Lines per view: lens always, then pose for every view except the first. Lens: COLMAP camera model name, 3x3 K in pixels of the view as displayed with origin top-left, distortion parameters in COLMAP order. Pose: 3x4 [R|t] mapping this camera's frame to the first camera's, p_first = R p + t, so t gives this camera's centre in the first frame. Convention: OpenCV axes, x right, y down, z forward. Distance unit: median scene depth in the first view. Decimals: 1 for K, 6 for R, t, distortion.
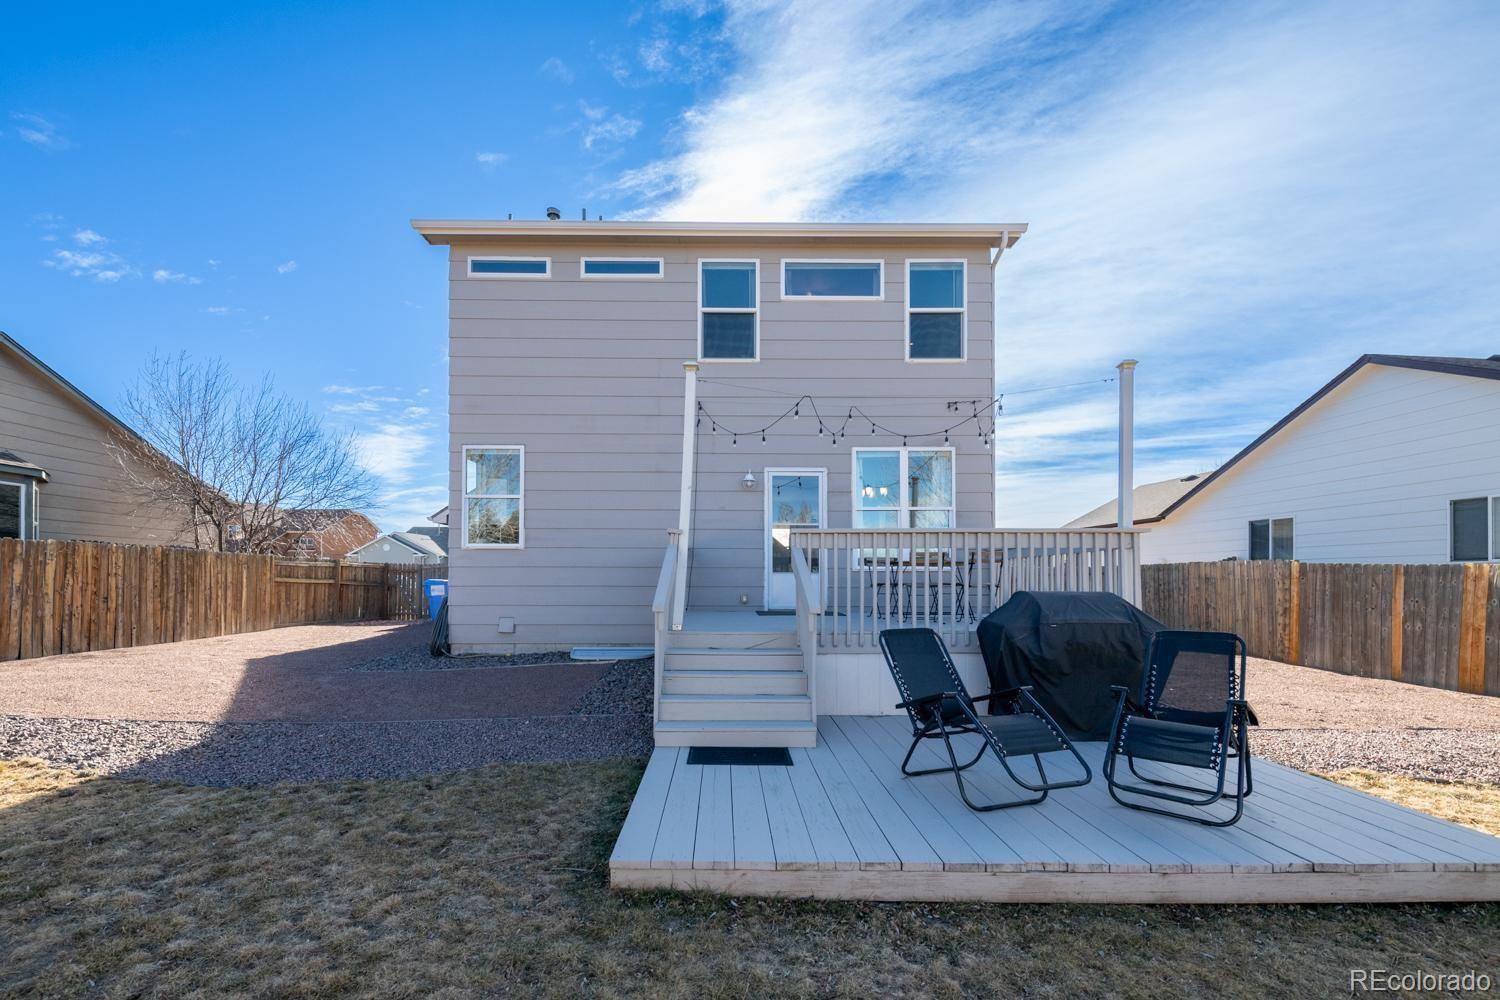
lens RADIAL K [[597.8, 0, 737.6], [0, 597.8, 539.5], [0, 0, 1]] dist [0.000498, -0.000273]
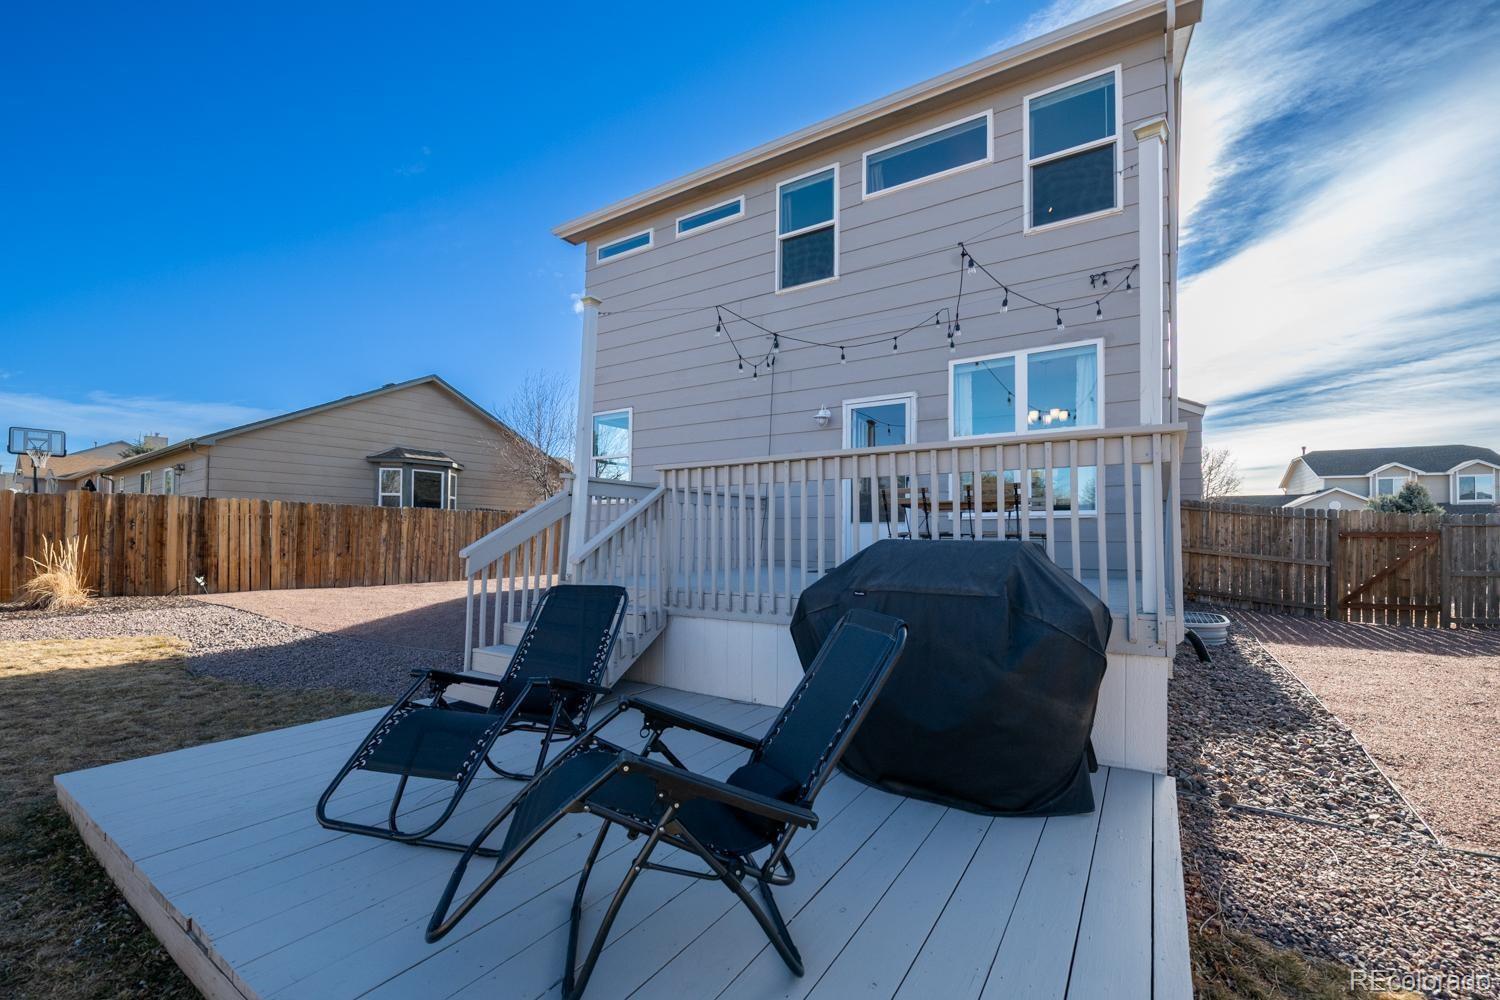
lens RADIAL K [[597.8, 0, 771.4], [0, 597.8, 493.8], [0, 0, 1]] dist [0.000498, -0.000273]
pose [[0.845522, -0.038109, -0.532579, 0.400124], [0.031909, 0.999273, -0.020845, 0.027597], [0.532987, 0.000631, 0.846124, 0.213505]]
